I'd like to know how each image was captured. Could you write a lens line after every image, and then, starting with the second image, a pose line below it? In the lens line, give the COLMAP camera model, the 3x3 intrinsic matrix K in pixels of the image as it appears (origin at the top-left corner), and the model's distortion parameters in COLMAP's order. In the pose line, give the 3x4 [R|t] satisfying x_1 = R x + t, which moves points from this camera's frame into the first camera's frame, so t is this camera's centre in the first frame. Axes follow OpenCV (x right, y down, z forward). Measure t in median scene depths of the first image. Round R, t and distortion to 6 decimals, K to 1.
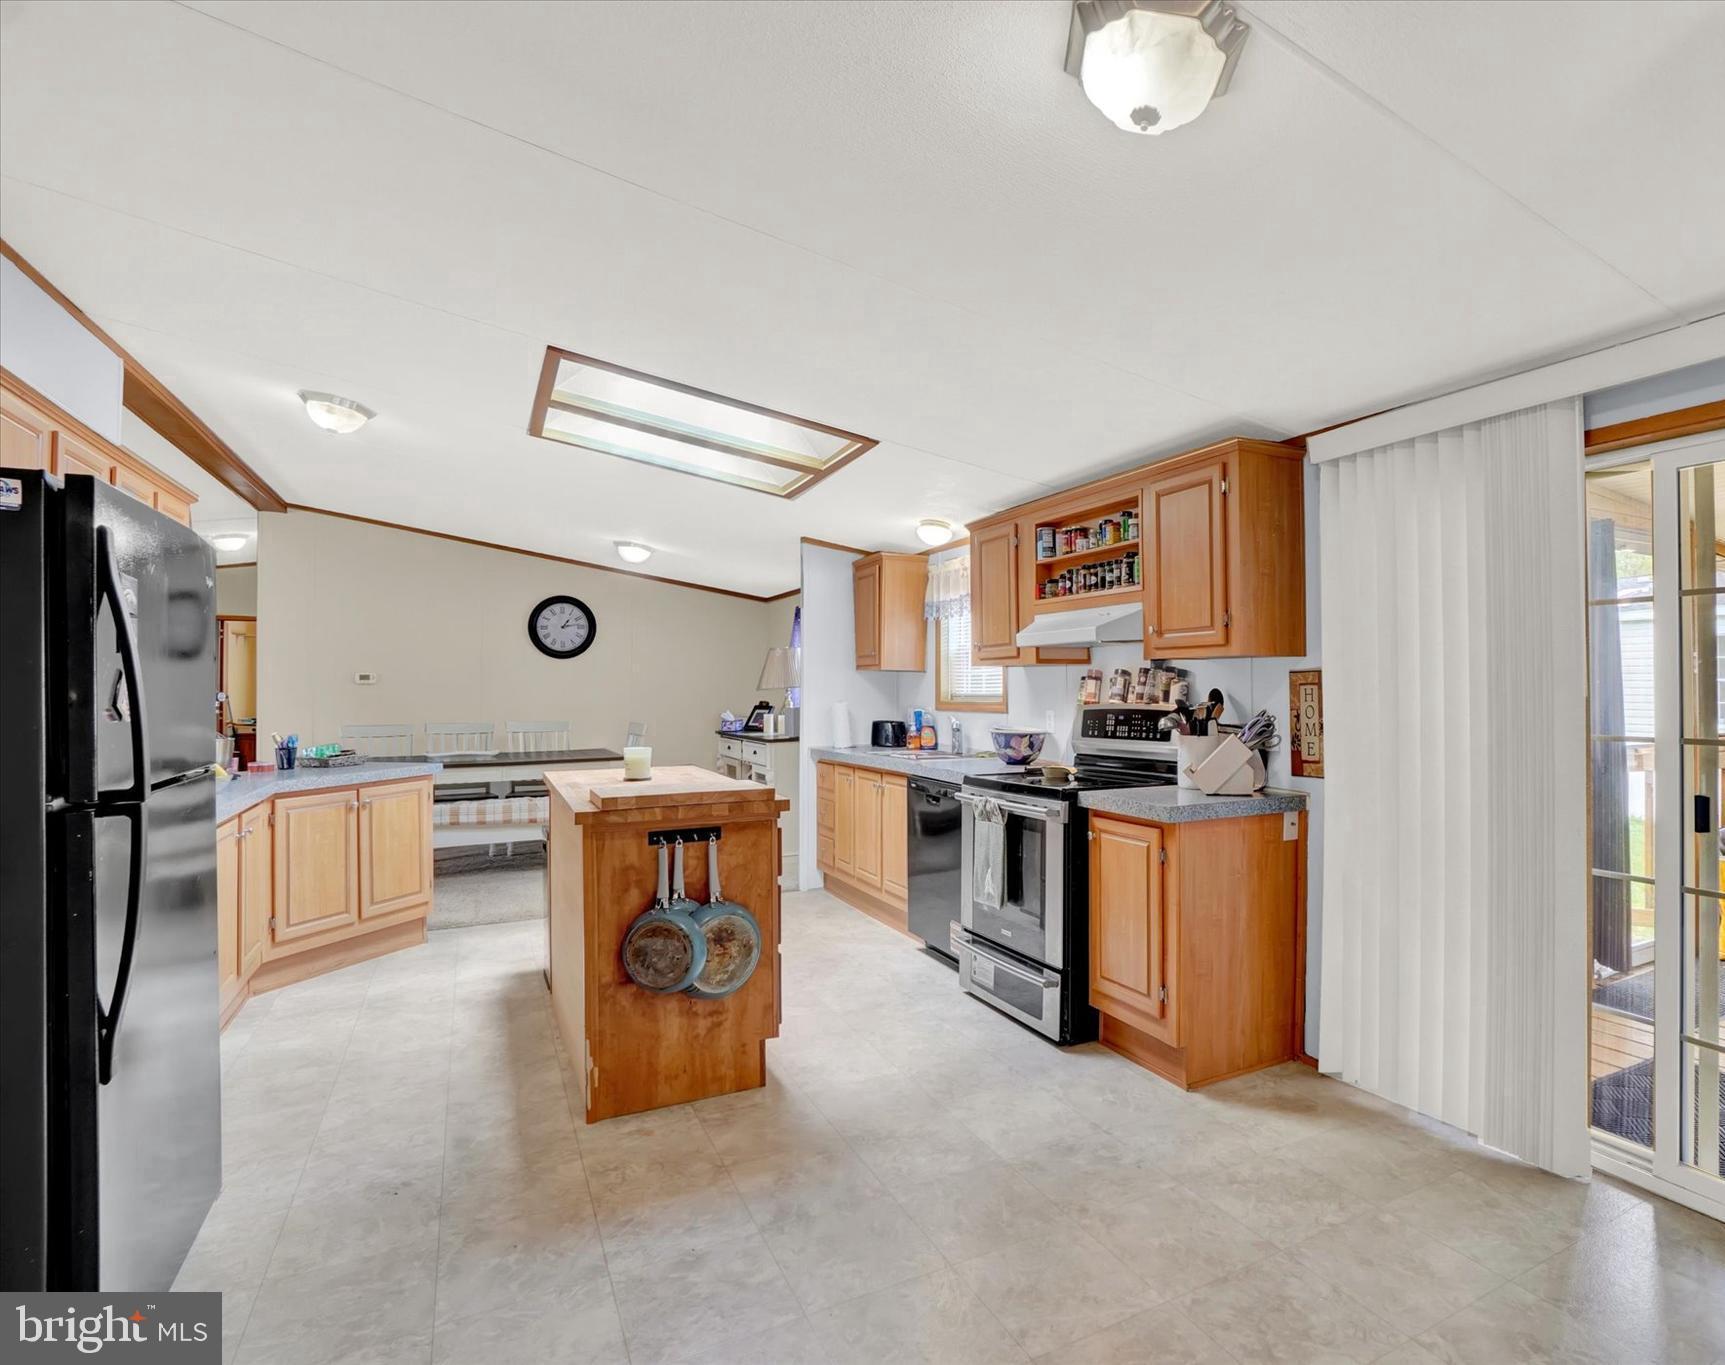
lens RADIAL K [[876.8, 0, 862.5], [0, 876.8, 682.5], [0, 0, 1]] dist [-0.025430, 0.000412]
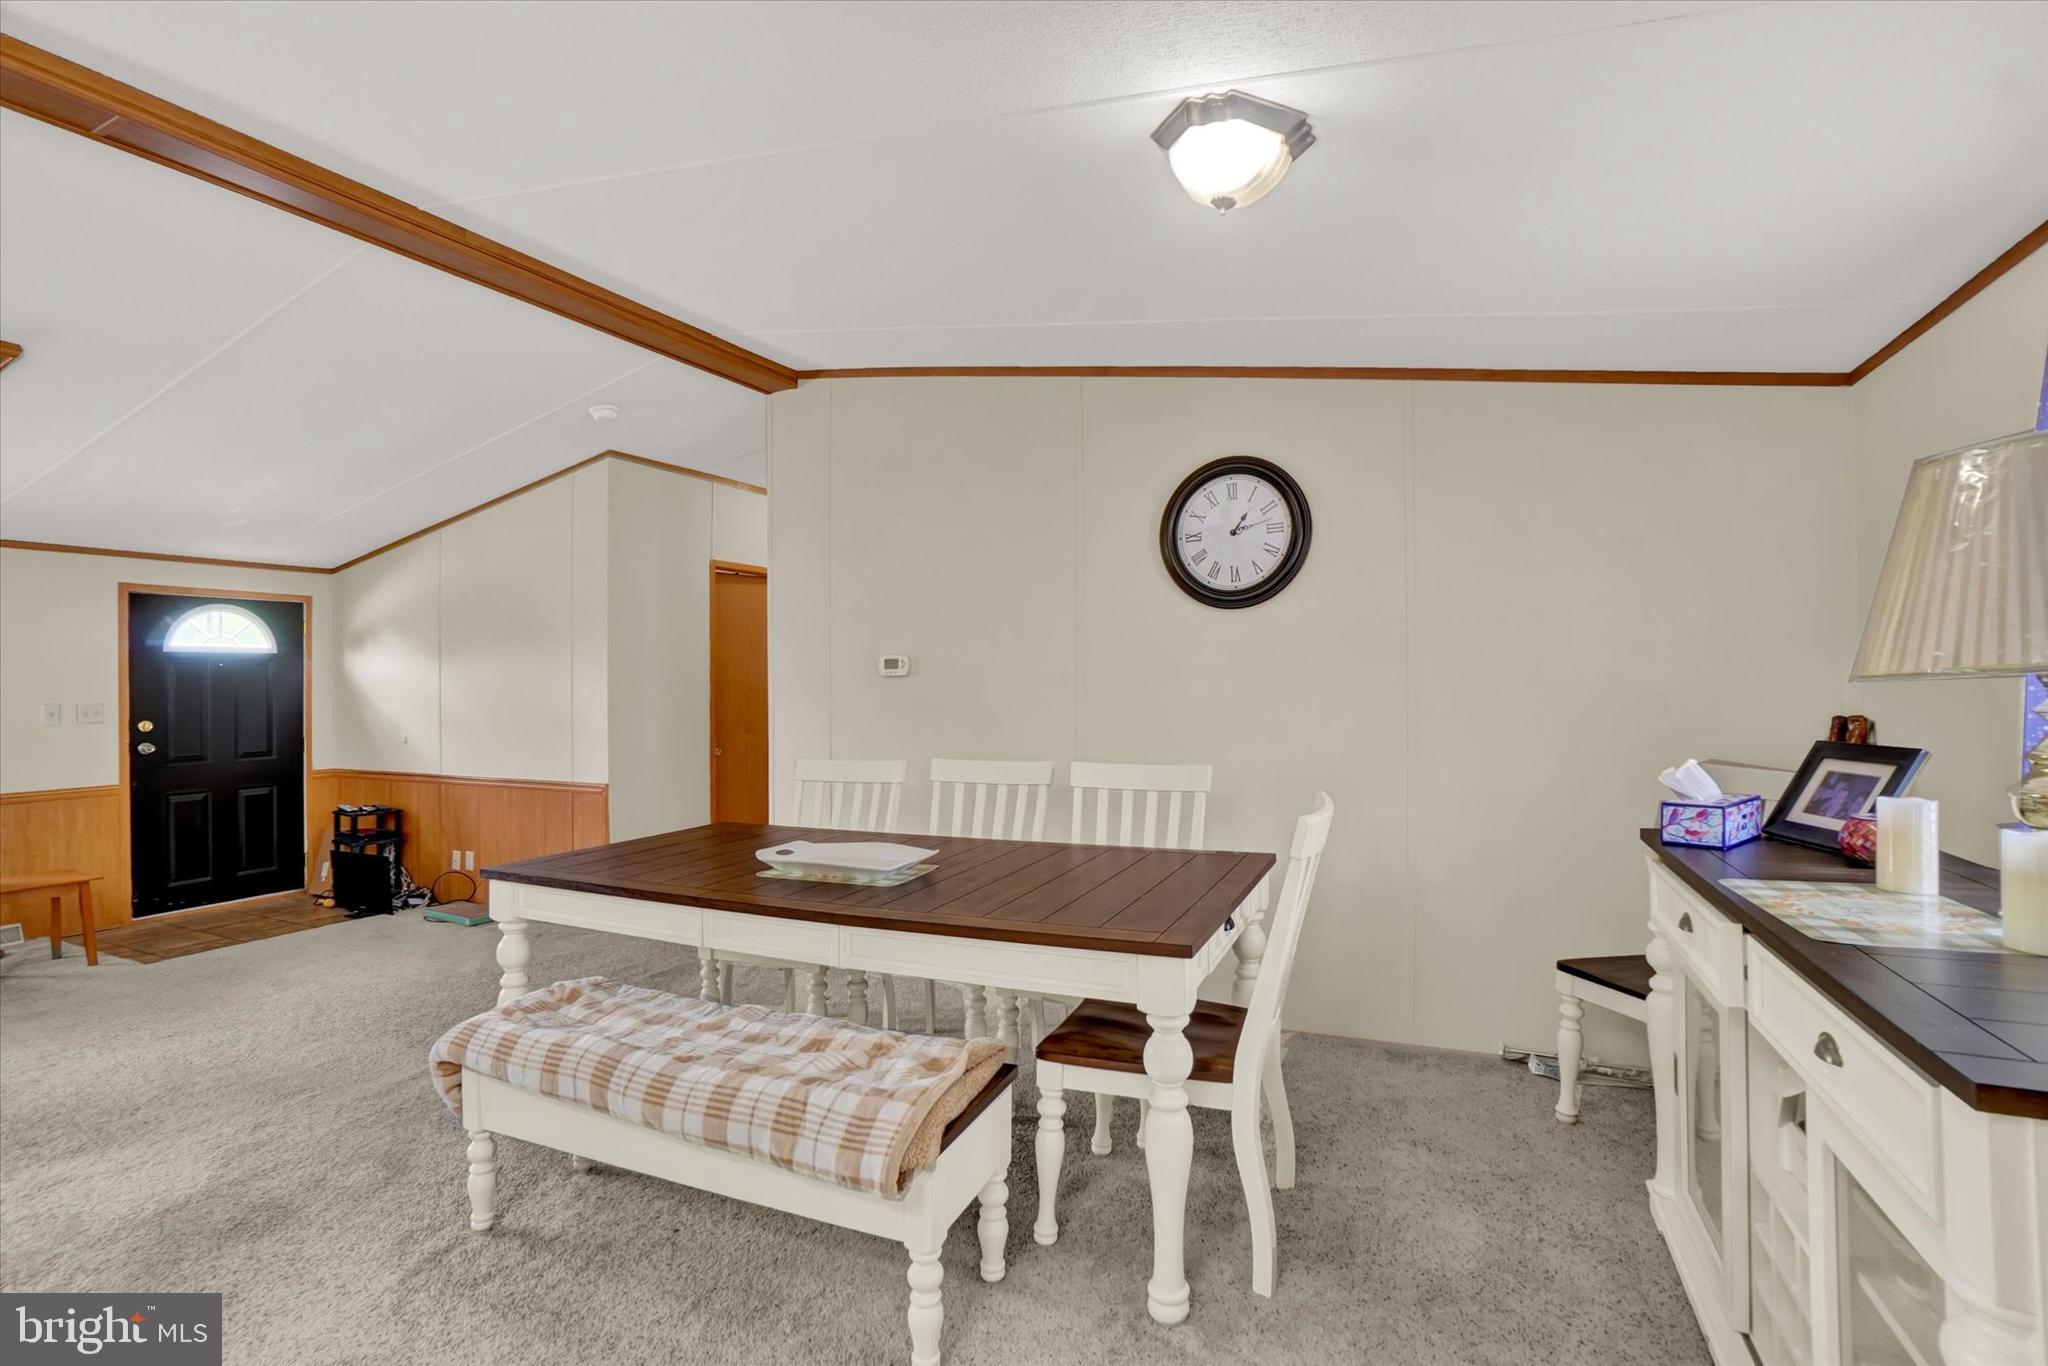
lens RADIAL K [[947.1, 0, 1024.0], [0, 947.1, 683.0], [0, 0, 1]] dist [-0.068888, 0.000180]
pose [[0.673785, -0.010180, -0.738858, -0.261440], [0.010164, 0.999938, -0.004509, 0.027949], [0.738858, -0.004471, 0.673847, 2.003650]]
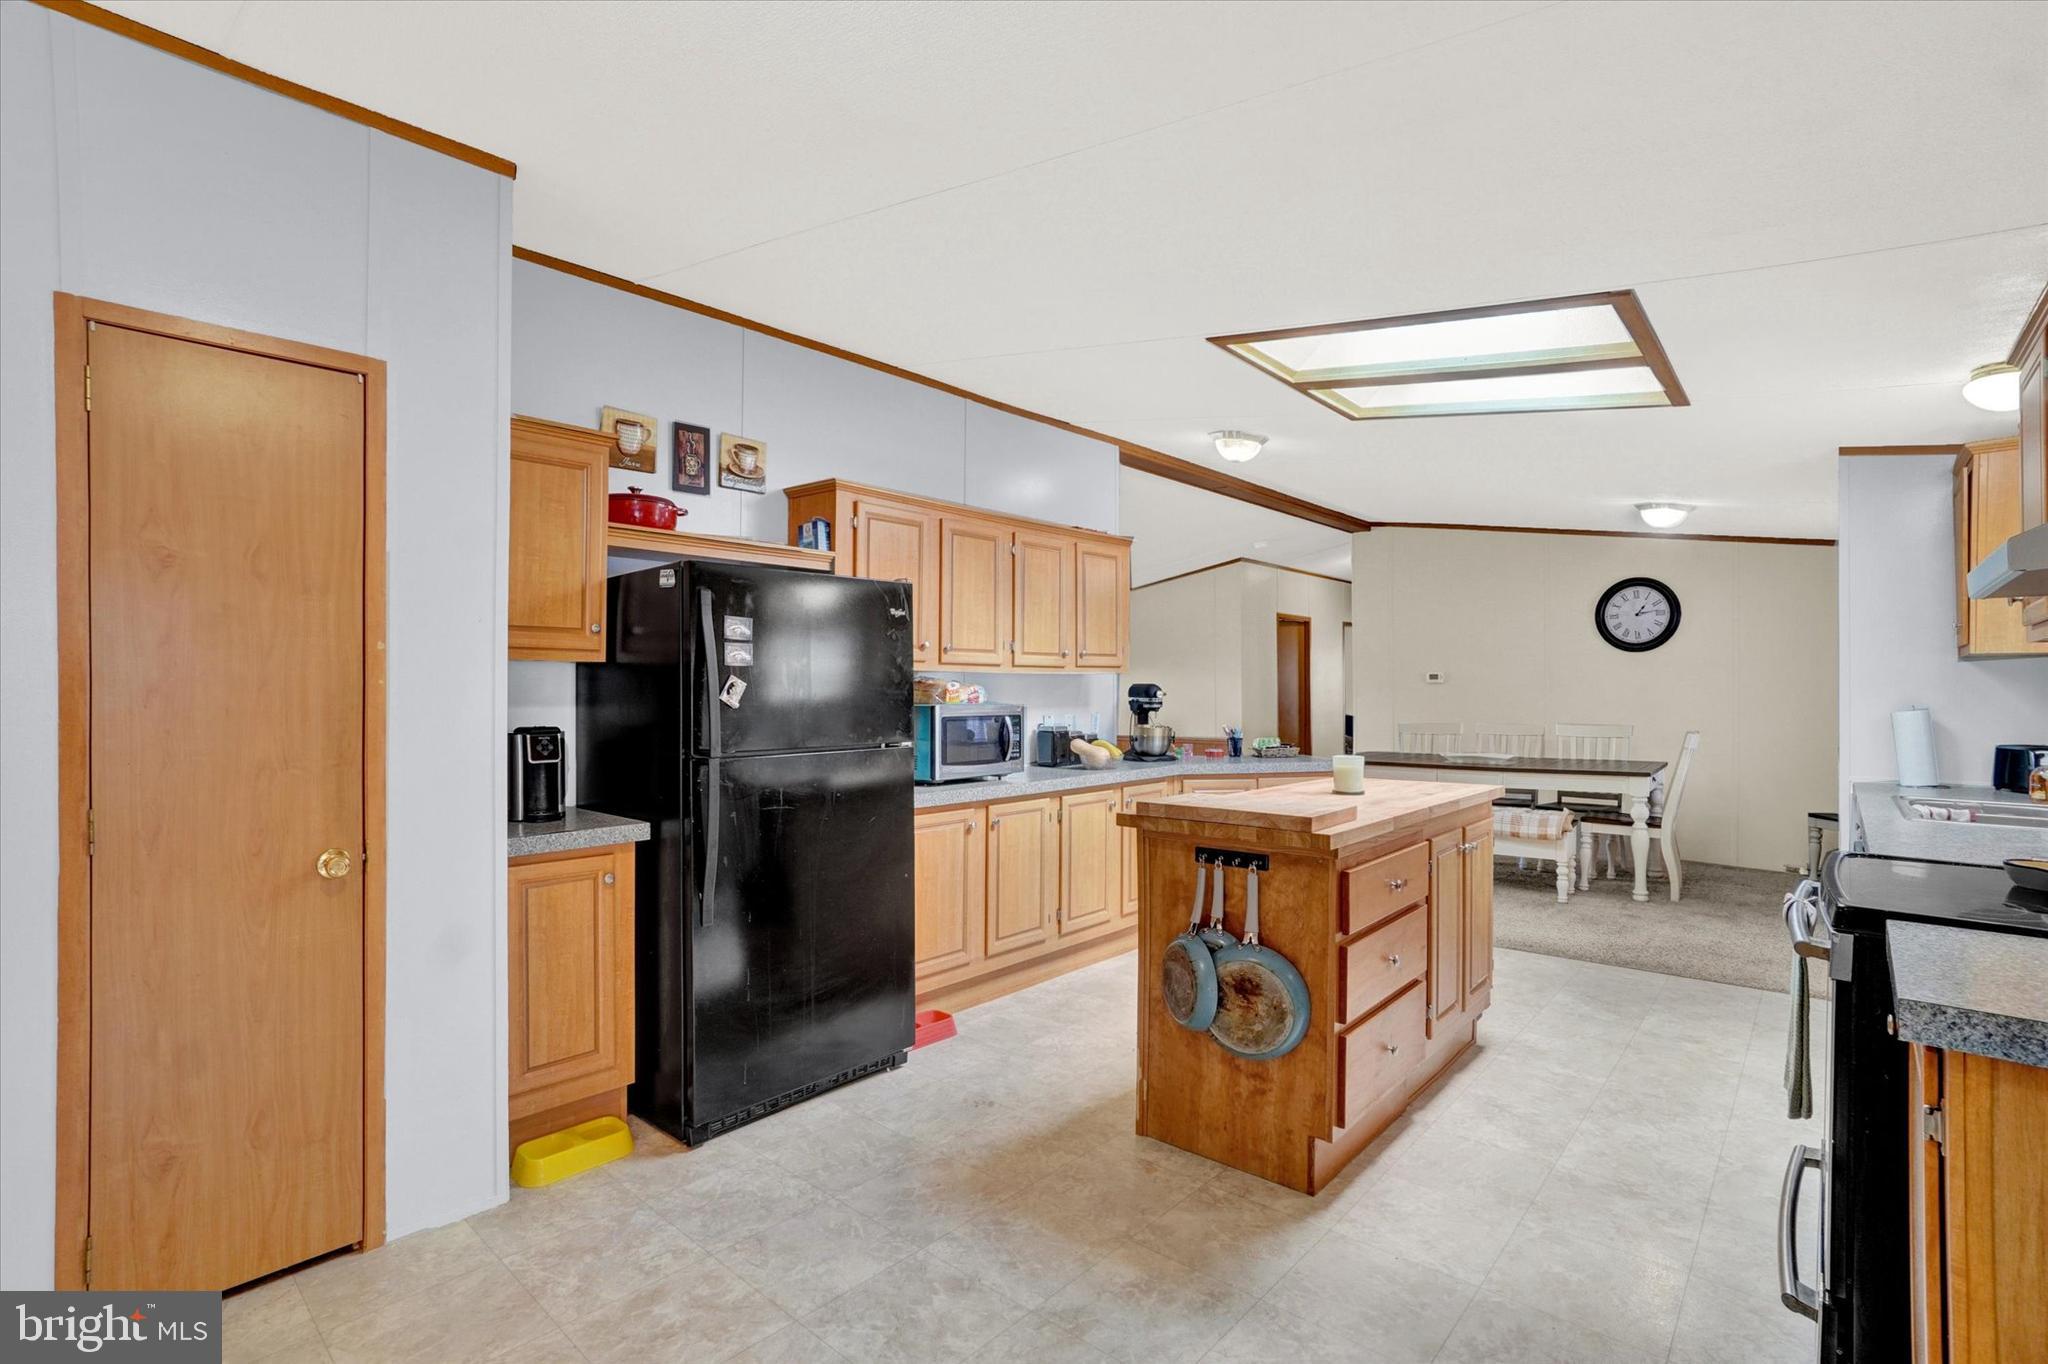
lens RADIAL K [[865.7, 0, 1081.2], [0, 865.7, 687.2], [0, 0, 1]] dist [-0.027395, 0.000043]
pose [[0.453678, -0.000687, -0.891166, 0.477009], [0.006830, 0.999973, 0.002705, 0.002564], [0.891140, -0.007314, 0.453670, 0.469348]]
